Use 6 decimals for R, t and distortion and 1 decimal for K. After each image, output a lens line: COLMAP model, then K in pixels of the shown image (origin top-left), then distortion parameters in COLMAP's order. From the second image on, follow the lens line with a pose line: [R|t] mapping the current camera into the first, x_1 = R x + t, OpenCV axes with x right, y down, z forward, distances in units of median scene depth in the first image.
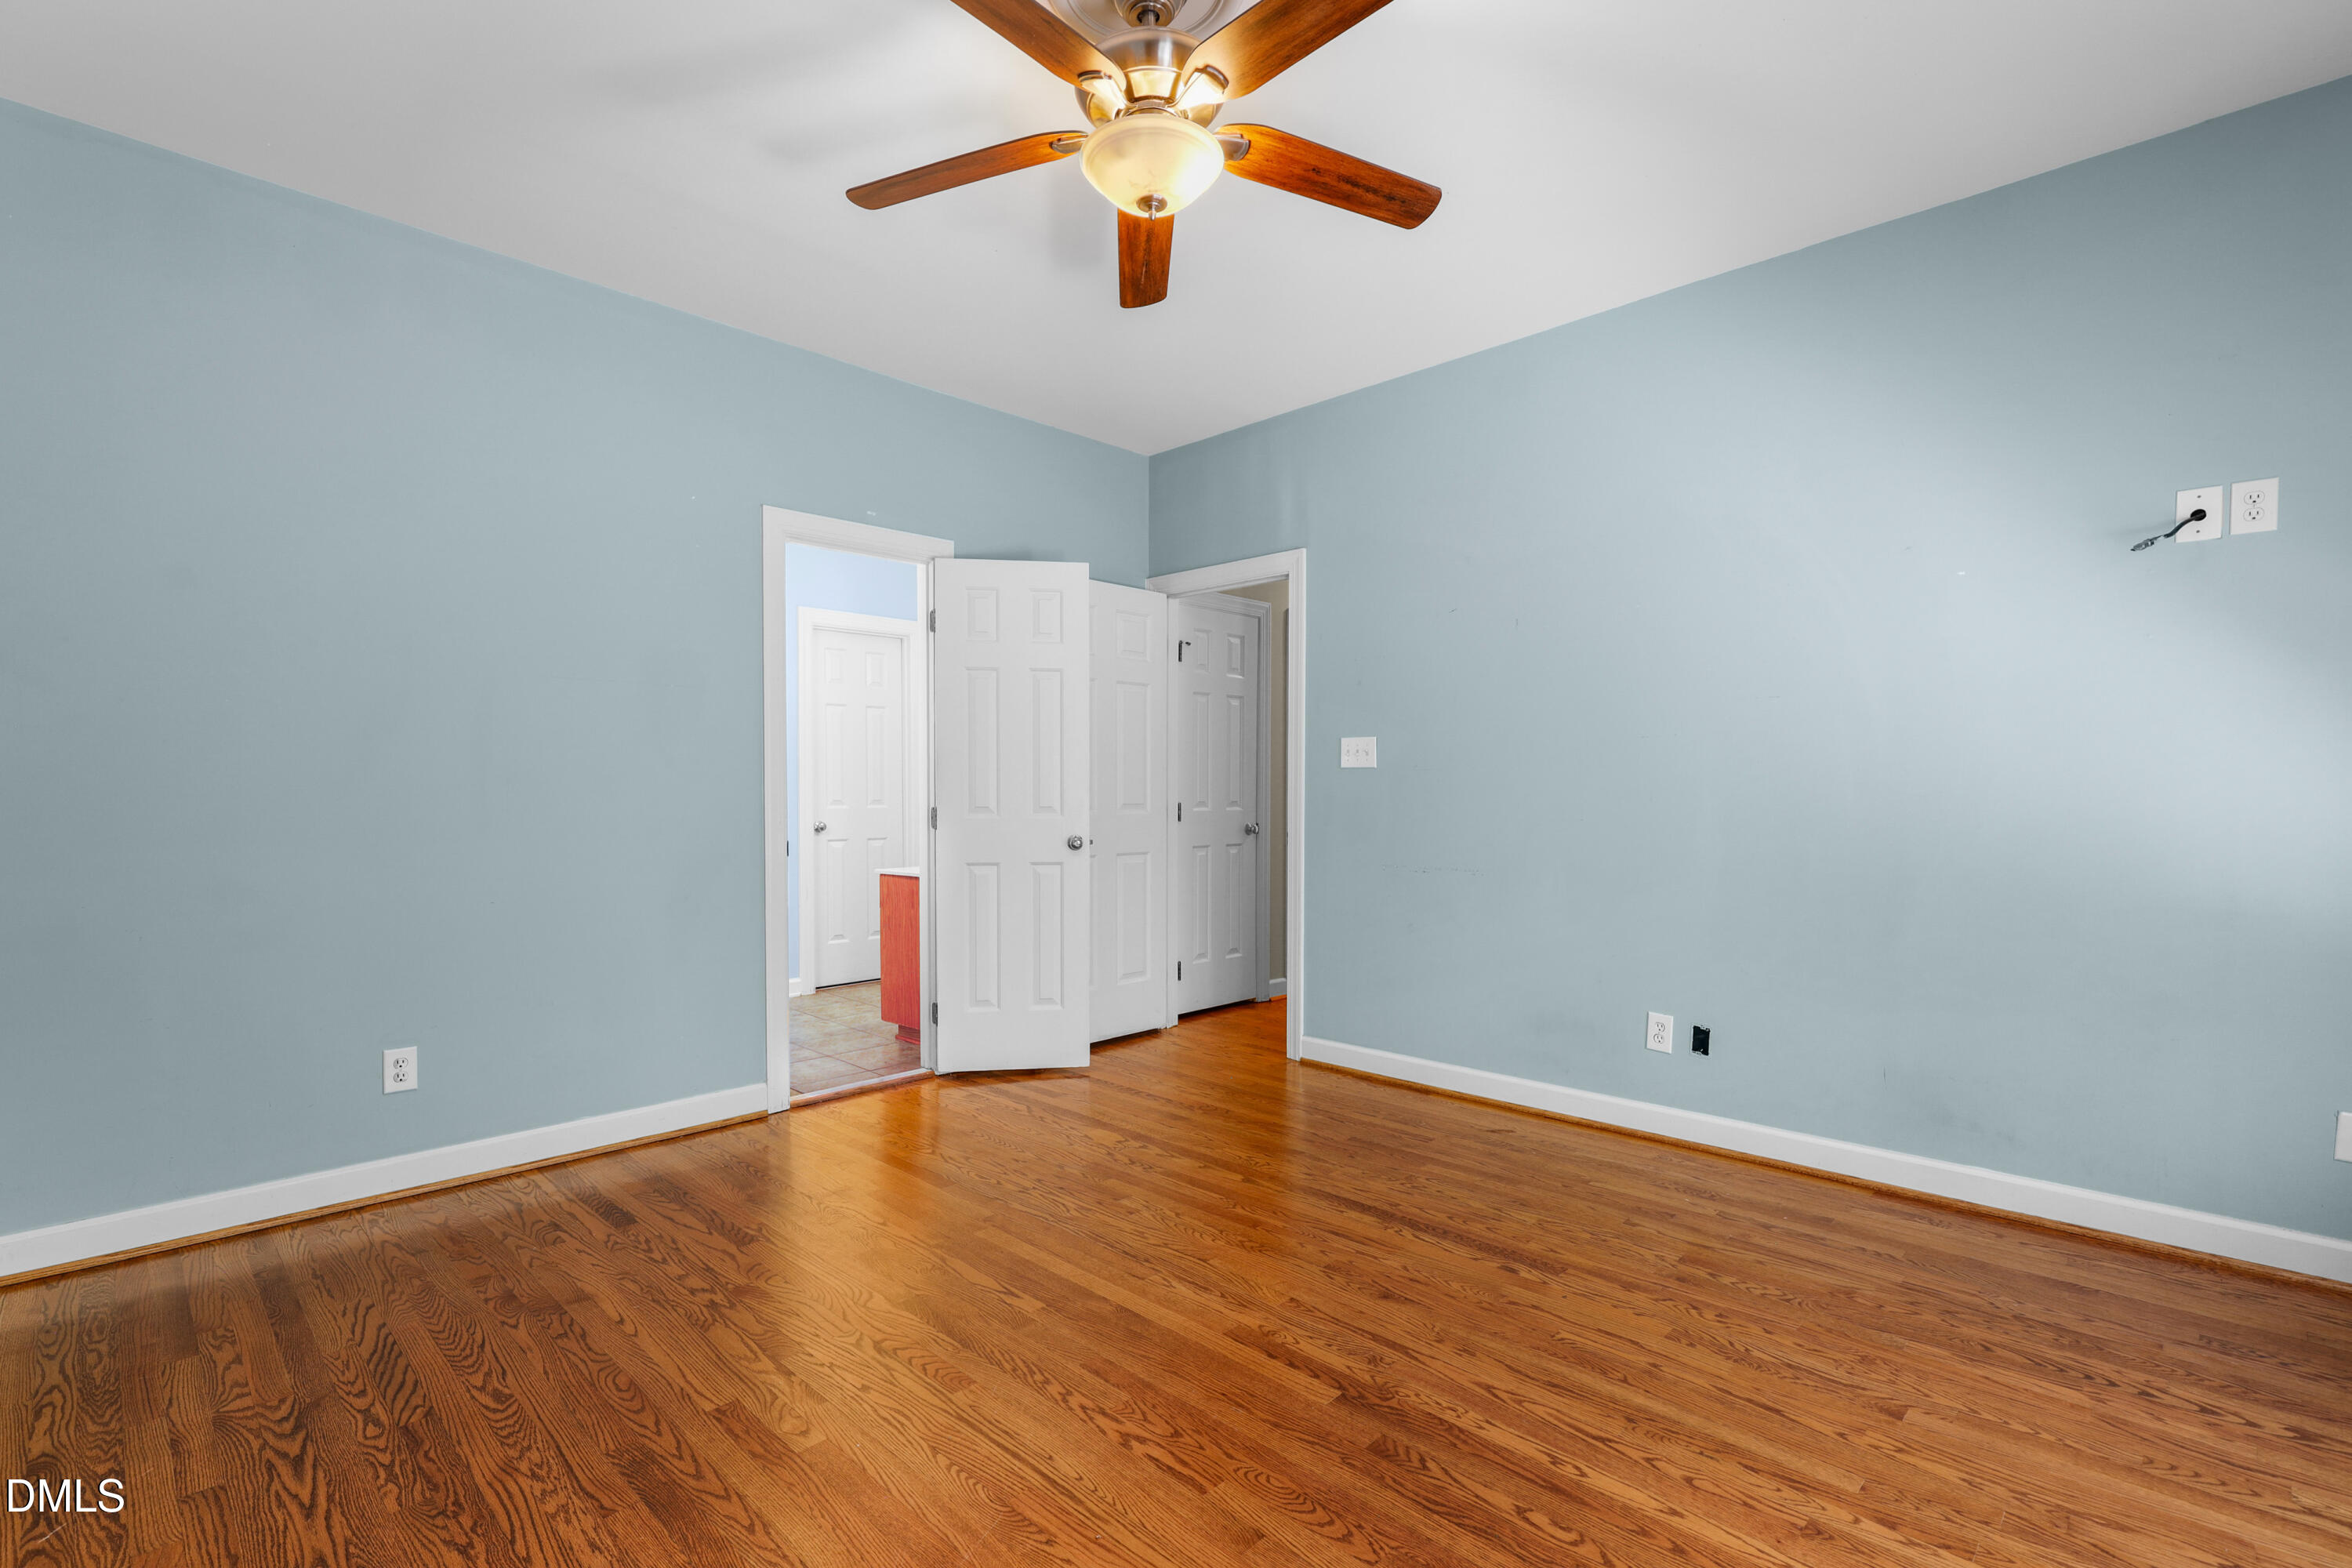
lens RADIAL K [[1076.6, 0, 1181.4], [0, 1076.6, 786.7], [0, 0, 1]] dist [0.006040, 0.000428]
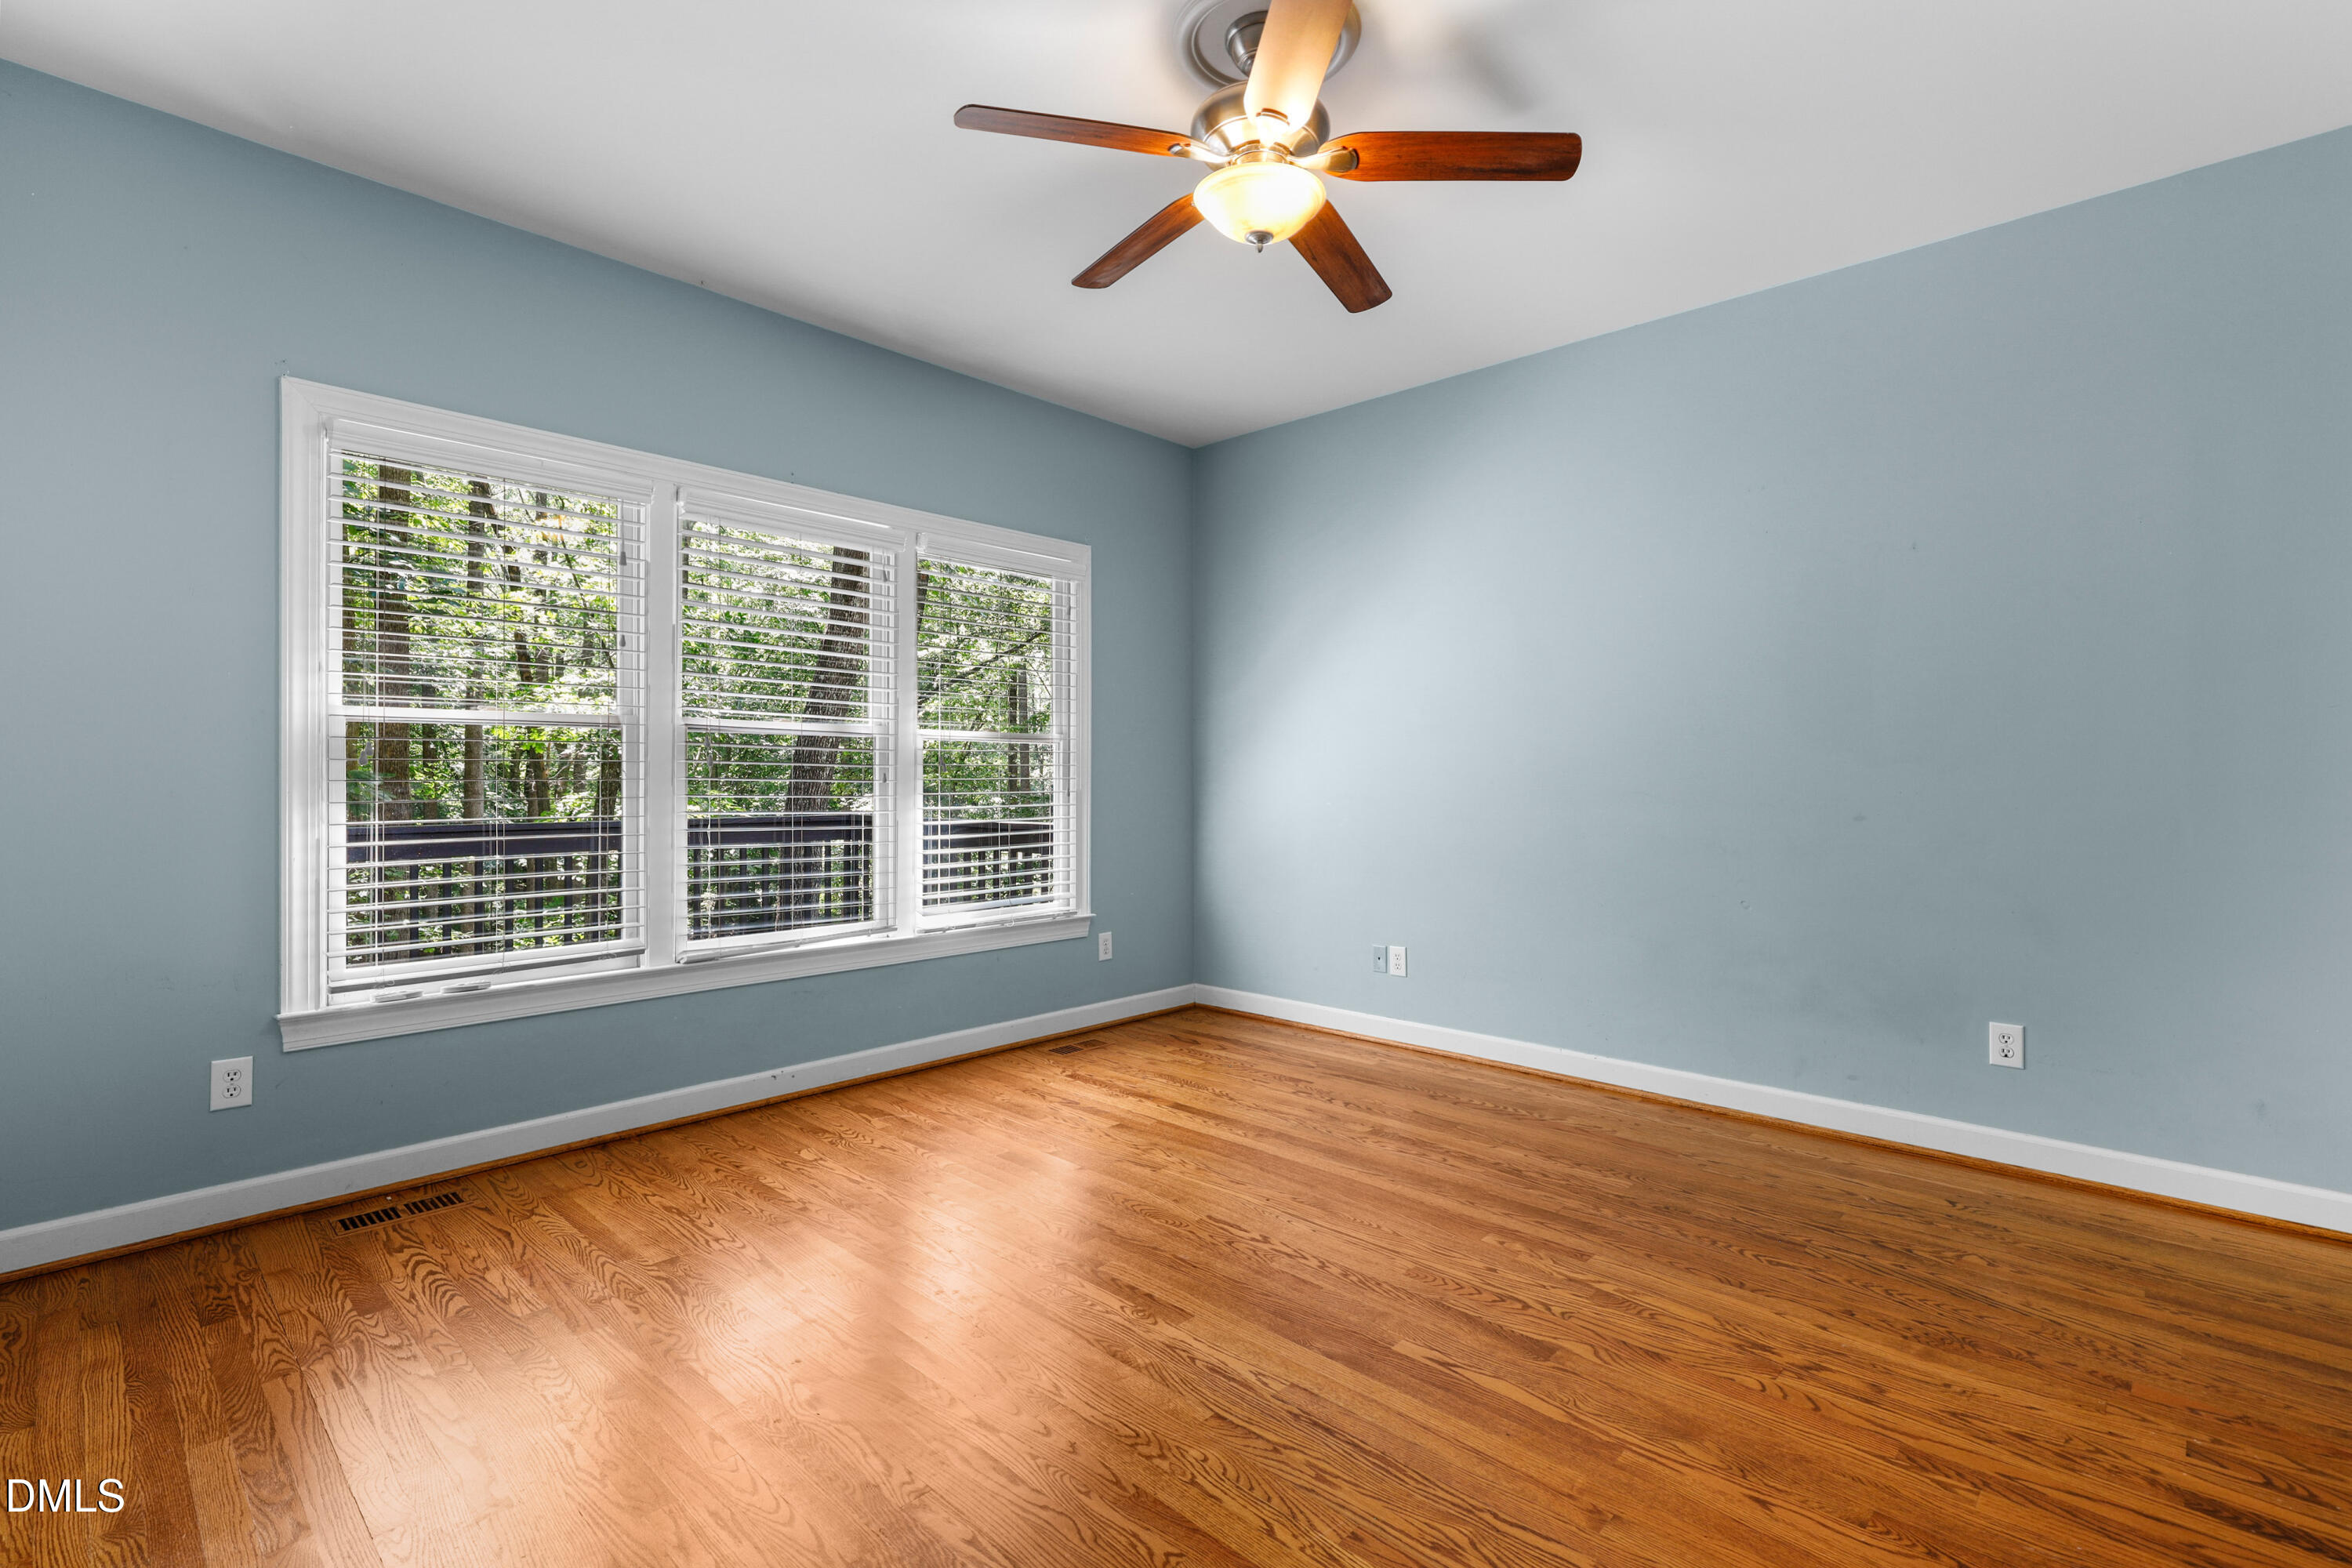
lens RADIAL K [[1076.6, 0, 1174.7], [0, 1076.6, 784.2], [0, 0, 1]] dist [0.006040, 0.000428]
pose [[-0.999952, 0.002300, -0.009551, 0.071414], [0.002245, 0.999981, 0.005823, 0.007025], [0.009564, 0.005801, -0.999937, 2.197330]]
